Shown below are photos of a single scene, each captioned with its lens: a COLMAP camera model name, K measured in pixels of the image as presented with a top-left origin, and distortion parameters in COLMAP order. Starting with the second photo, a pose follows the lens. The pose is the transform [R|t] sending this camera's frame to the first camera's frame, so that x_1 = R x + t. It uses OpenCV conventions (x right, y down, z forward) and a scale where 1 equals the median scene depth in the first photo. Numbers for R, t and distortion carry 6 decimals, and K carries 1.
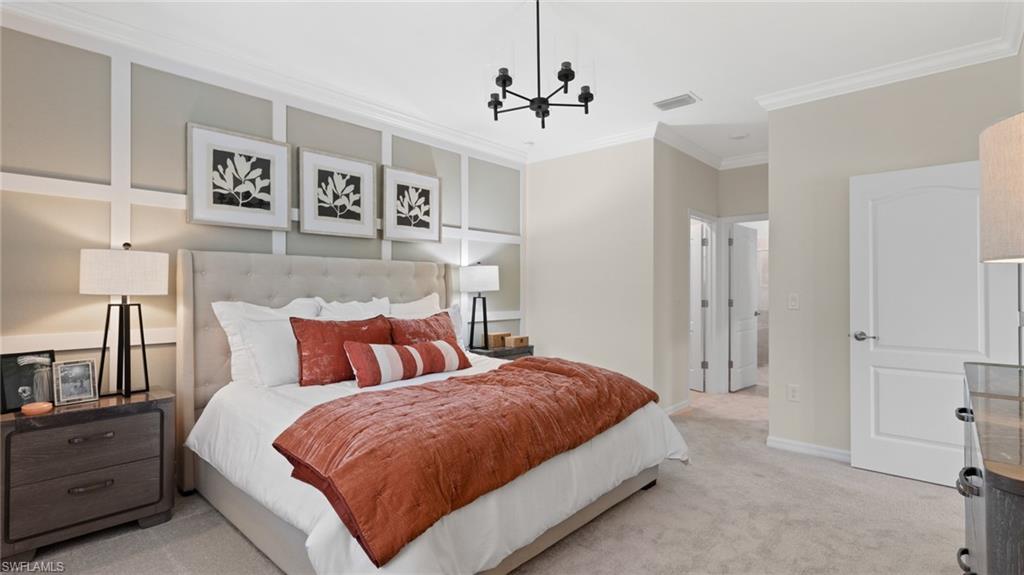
lens RADIAL K [[481.4, 0, 511.0], [0, 481.4, 284.1], [0, 0, 1]] dist [0.001471, 0.000804]
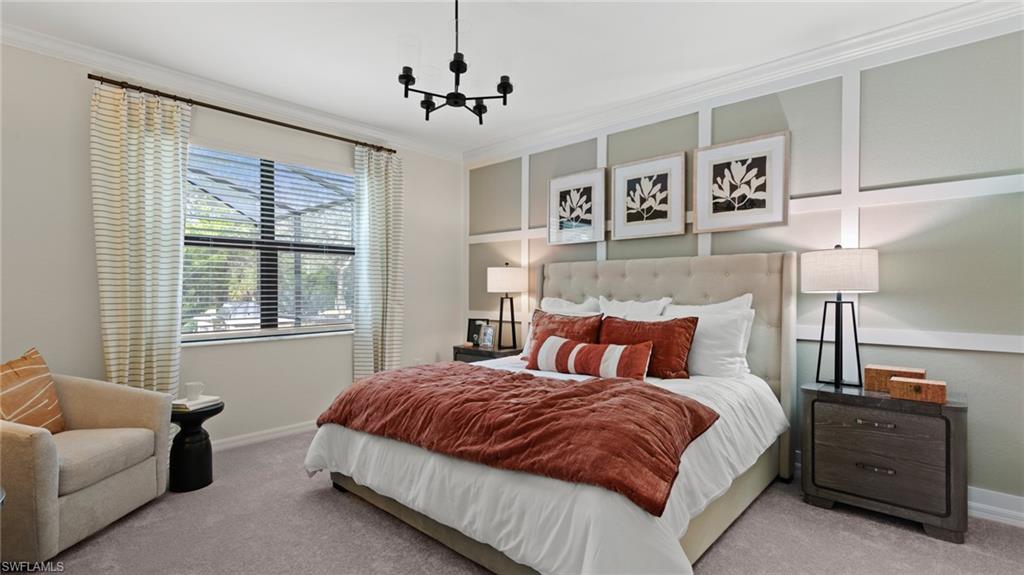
lens RADIAL K [[460.9, 0, 514.4], [0, 460.9, 289.8], [0, 0, 1]] dist [0.004878, -0.001323]
pose [[0.013162, 0.003657, -0.999907, 0.581242], [0.012021, 0.999920, 0.003815, 0.004611], [0.999841, -0.012070, 0.013117, 0.646967]]
